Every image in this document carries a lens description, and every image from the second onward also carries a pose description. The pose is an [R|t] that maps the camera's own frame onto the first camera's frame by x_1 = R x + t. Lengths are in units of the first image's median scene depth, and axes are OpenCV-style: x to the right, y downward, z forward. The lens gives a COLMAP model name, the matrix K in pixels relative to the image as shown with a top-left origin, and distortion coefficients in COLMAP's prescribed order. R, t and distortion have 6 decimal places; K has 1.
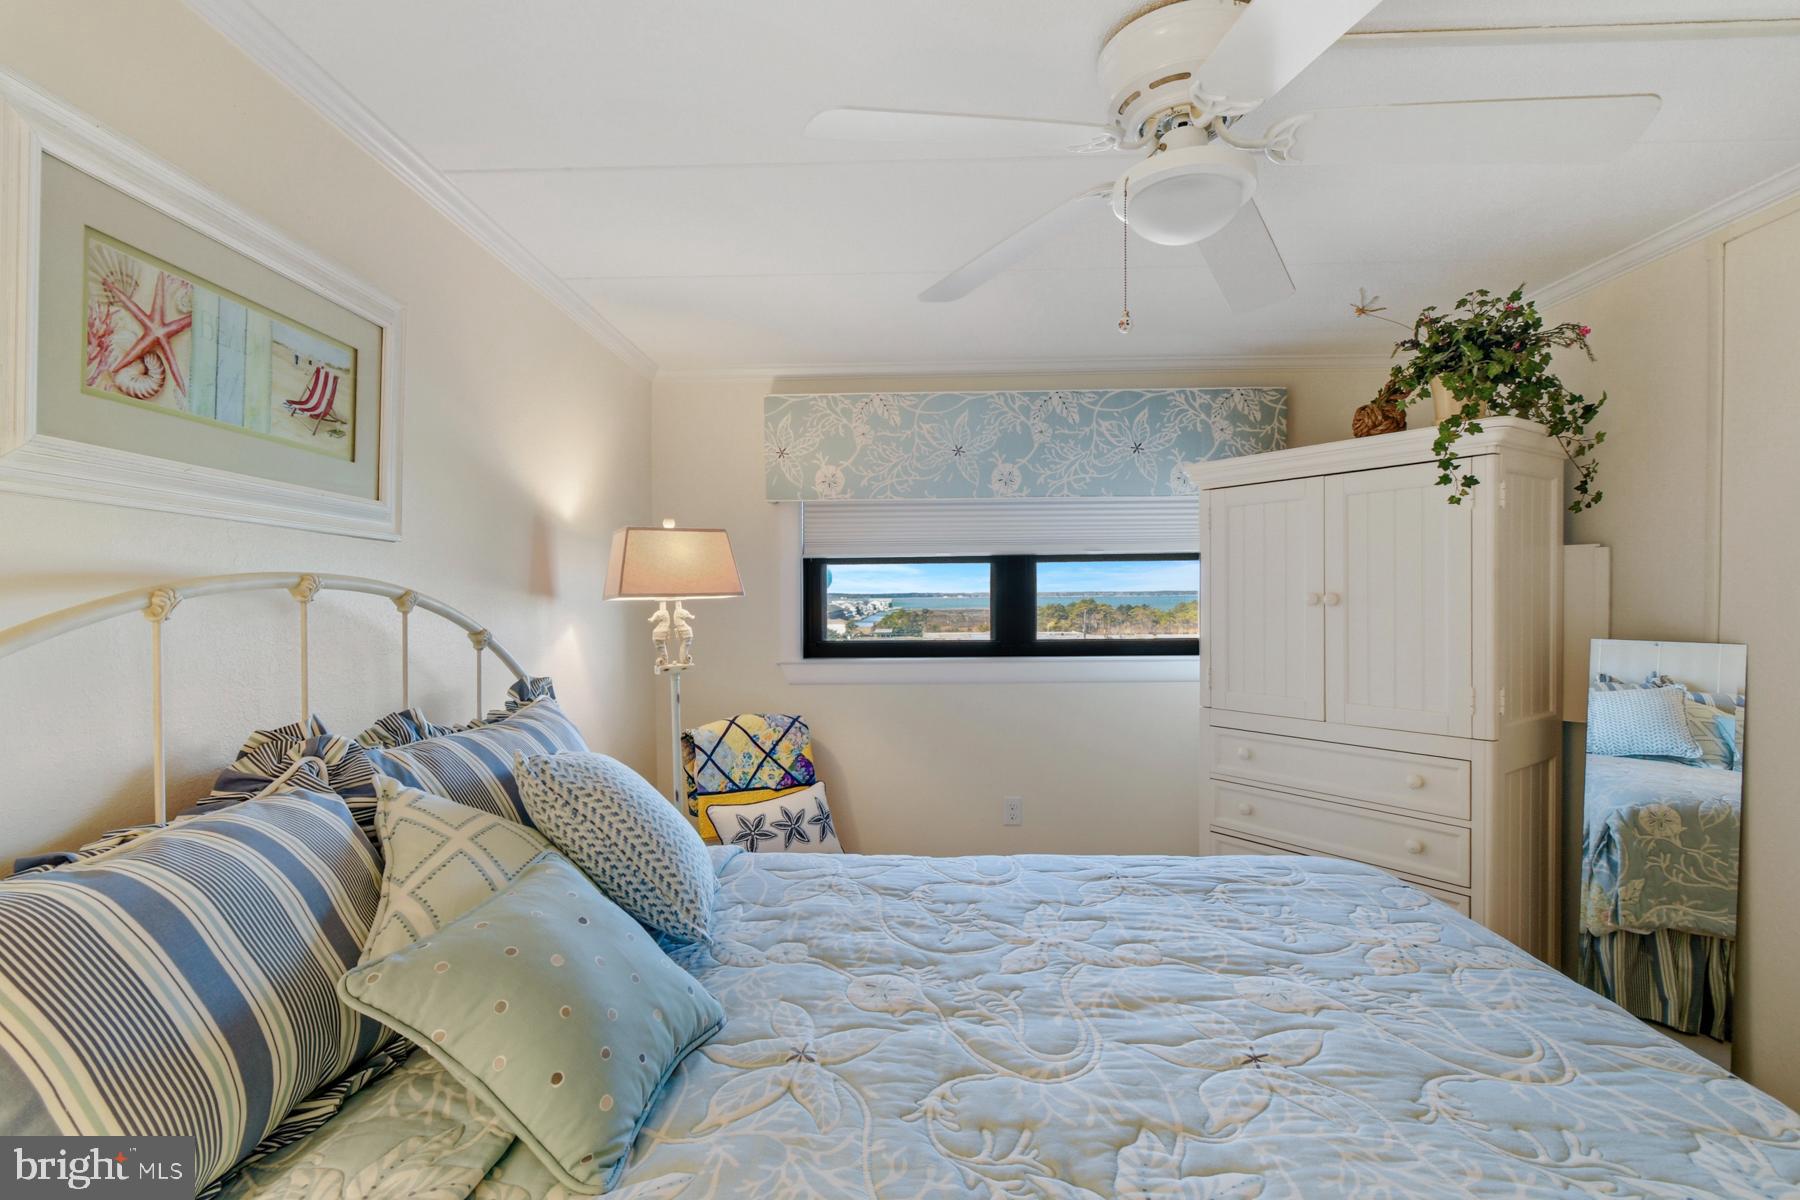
lens RADIAL K [[831.3, 0, 888.4], [0, 831.3, 614.5], [0, 0, 1]] dist [0.001358, -0.000165]
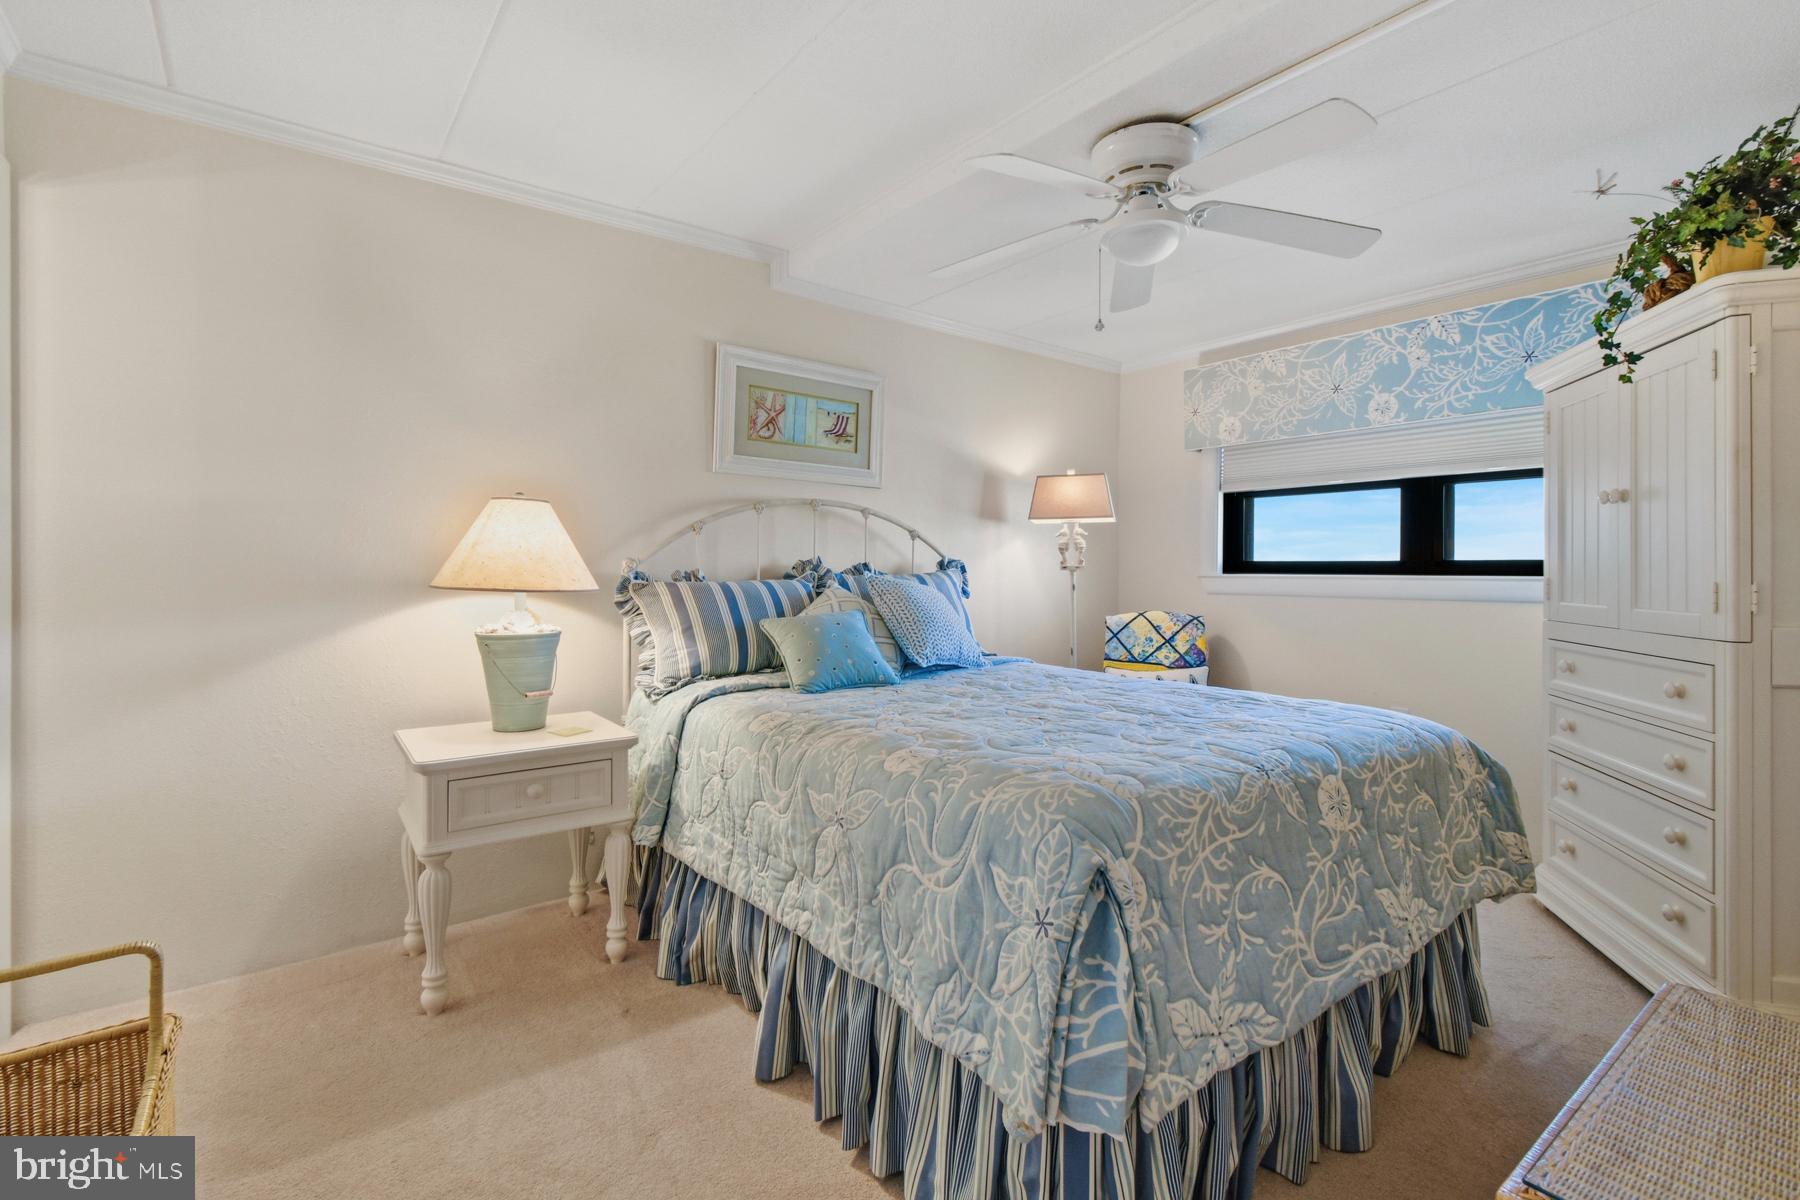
lens RADIAL K [[809.5, 0, 903.5], [0, 809.5, 571.0], [0, 0, 1]] dist [0.001447, -0.001708]
pose [[0.637904, 0.013636, -0.769995, 0.590148], [-0.026143, 0.999650, -0.003955, 0.073779], [0.769672, 0.022653, 0.638037, -0.155279]]
